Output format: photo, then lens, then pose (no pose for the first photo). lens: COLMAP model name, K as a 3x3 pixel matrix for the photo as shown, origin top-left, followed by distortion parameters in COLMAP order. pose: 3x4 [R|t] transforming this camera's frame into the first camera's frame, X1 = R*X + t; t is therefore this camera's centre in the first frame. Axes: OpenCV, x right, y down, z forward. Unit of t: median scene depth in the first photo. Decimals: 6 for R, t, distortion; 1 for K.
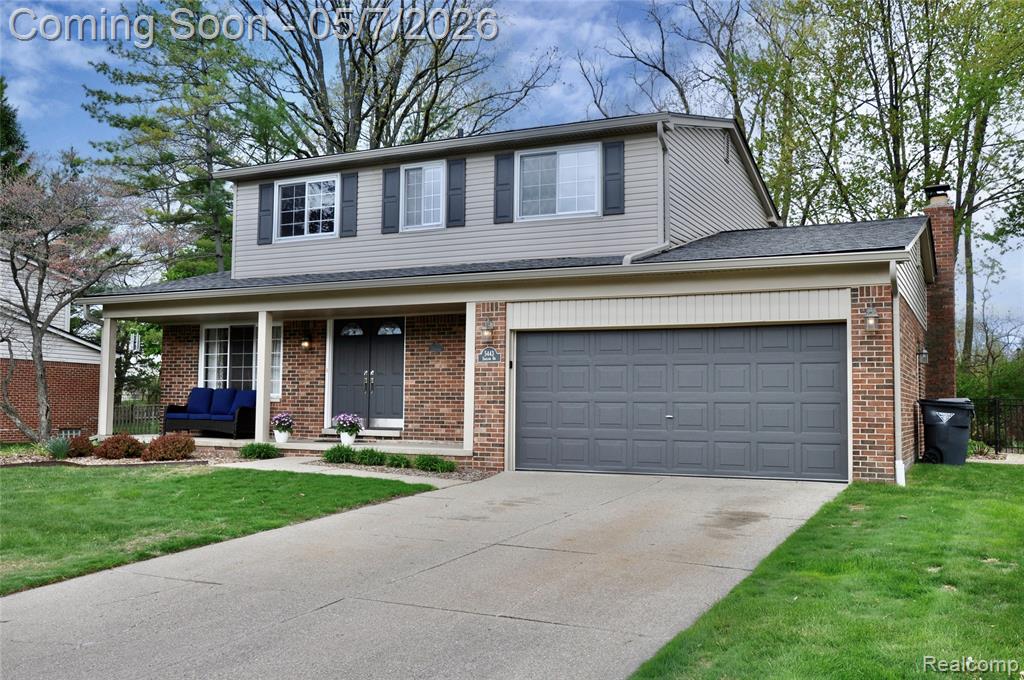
lens RADIAL K [[945.0, 0, 512.0], [0, 945.0, 340.0], [0, 0, 1]] dist [-0.052732, 0.001781]
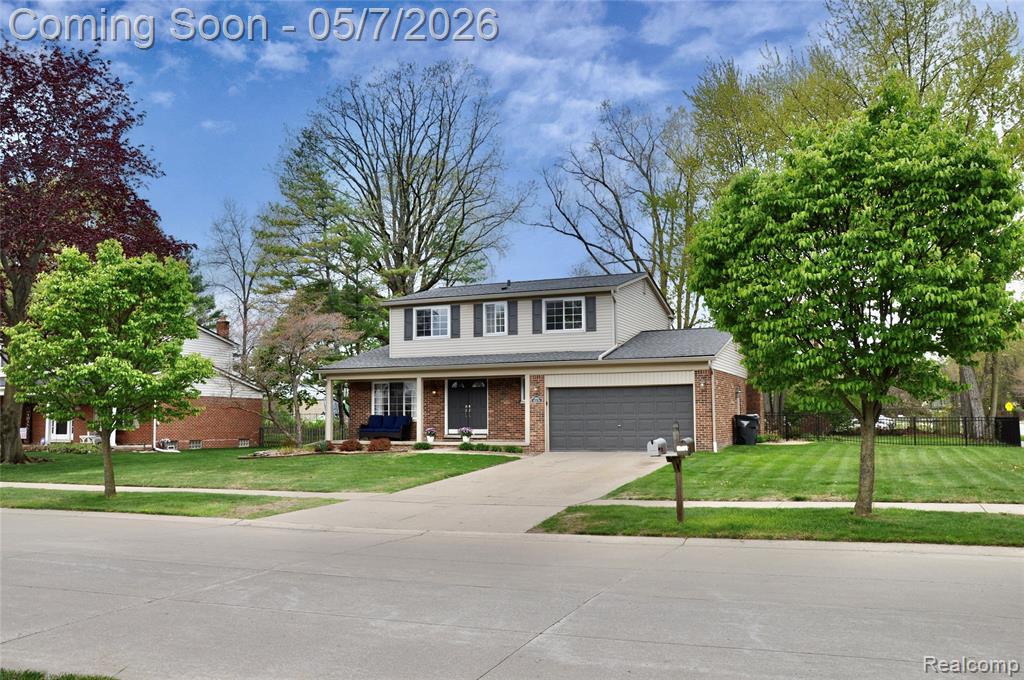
lens RADIAL K [[803.6, 0, 512.0], [0, 803.6, 340.0], [0, 0, 1]] dist [-0.144309, 0.119594]
pose [[0.998782, -0.012865, 0.047636, -0.141152], [0.014204, 0.999510, -0.027883, -0.058654], [-0.047254, 0.028525, 0.998476, -0.719269]]
